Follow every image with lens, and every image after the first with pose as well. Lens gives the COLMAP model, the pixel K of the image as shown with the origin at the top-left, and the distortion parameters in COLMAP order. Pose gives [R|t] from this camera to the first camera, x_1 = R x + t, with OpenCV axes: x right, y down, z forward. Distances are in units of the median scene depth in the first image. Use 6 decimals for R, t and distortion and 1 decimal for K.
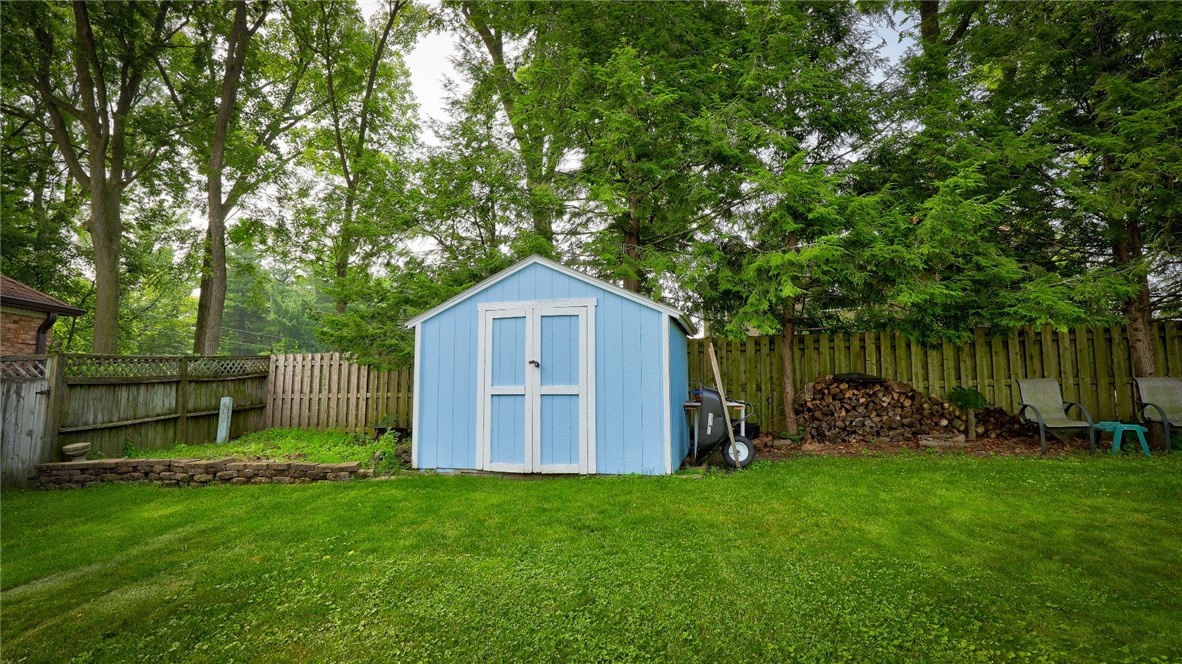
lens RADIAL K [[546.1, 0, 602.2], [0, 546.1, 332.8], [0, 0, 1]] dist [-0.035765, 0.006650]
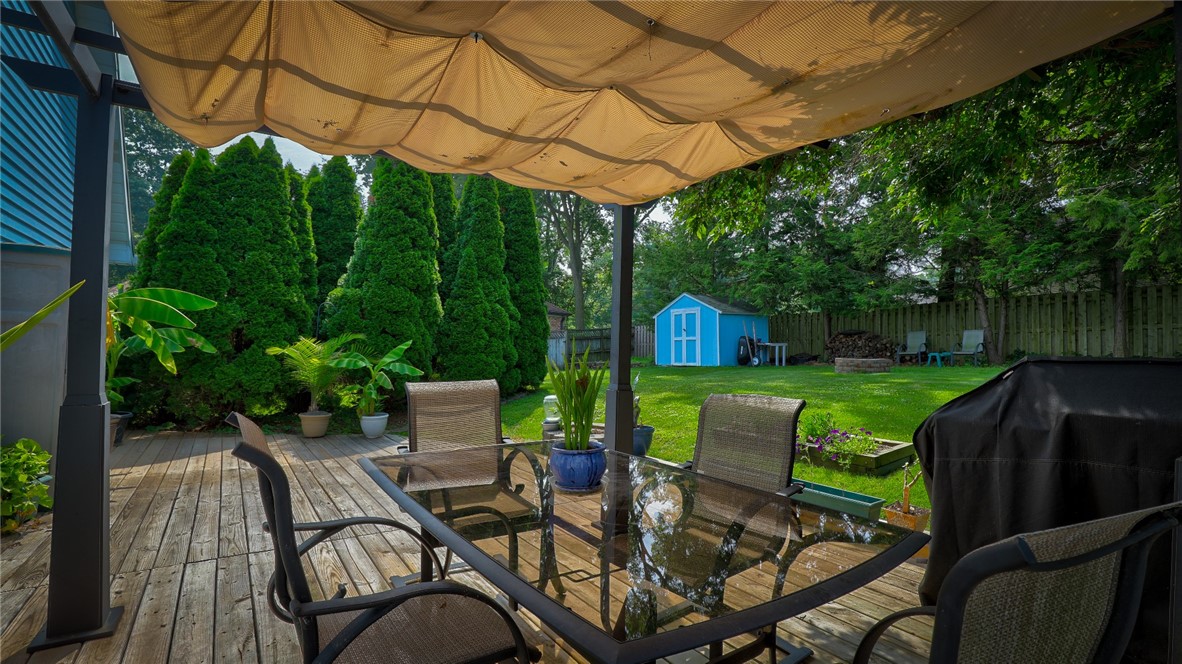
lens RADIAL K [[546.1, 0, 602.2], [0, 546.1, 332.8], [0, 0, 1]] dist [-0.035765, 0.006650]
pose [[0.751401, -0.017233, -0.659621, 1.420359], [0.069282, 0.996194, 0.052896, -0.110838], [0.656199, -0.085445, 0.749735, -1.447887]]
